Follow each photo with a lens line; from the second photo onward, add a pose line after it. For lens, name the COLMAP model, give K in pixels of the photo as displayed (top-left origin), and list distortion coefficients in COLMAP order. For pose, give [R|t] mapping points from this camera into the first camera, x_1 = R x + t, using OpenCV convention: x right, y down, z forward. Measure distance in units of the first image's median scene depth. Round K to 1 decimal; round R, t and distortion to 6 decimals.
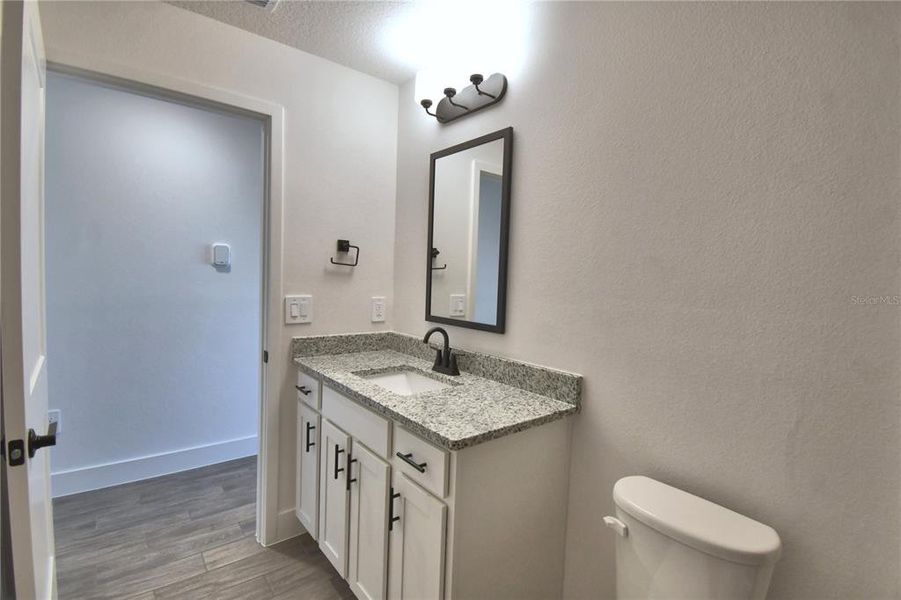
lens RADIAL K [[421.8, 0, 450.5], [0, 421.8, 300.0], [0, 0, 1]] dist [0.002478, -0.000026]
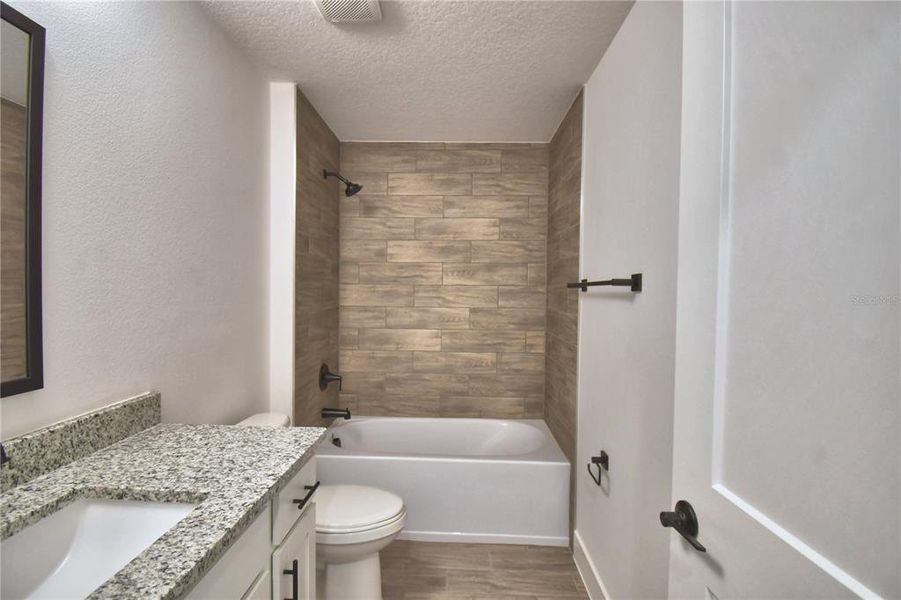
lens RADIAL K [[406.0, 0, 450.5], [0, 406.0, 300.0], [0, 0, 1]] dist [0.010377, -0.022146]
pose [[-0.750690, -0.065574, 0.657392, -0.670436], [-0.001386, 0.995216, 0.097690, -0.095347], [-0.660653, 0.072424, -0.747189, 1.089048]]
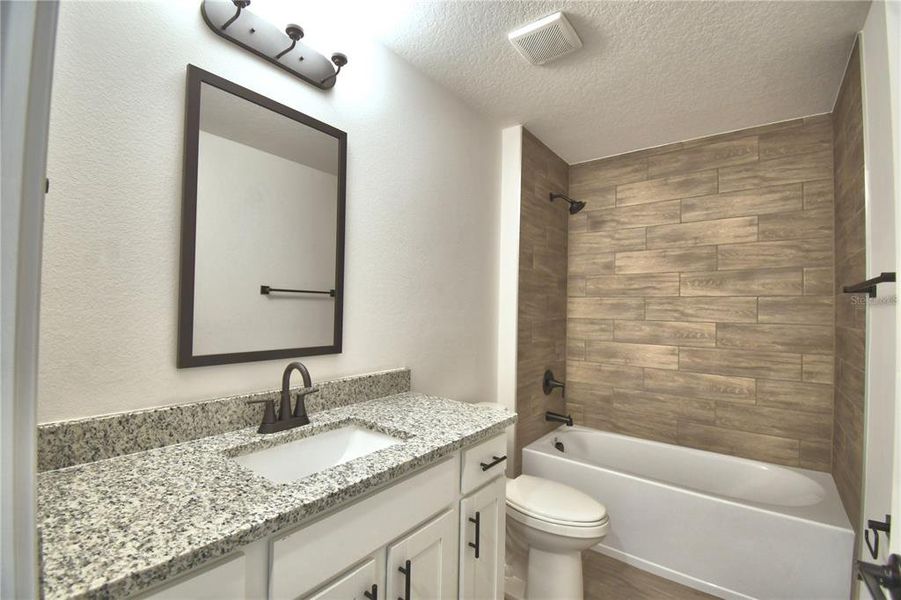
lens RADIAL K [[395.2, 0, 447.1], [0, 395.2, 300.9], [0, 0, 1]] dist [0.002499, -0.019371]
pose [[-0.207071, -0.024451, 0.978020, -0.804745], [0.035878, 0.998825, 0.032568, -0.054824], [-0.977668, 0.041833, -0.205950, 1.001304]]
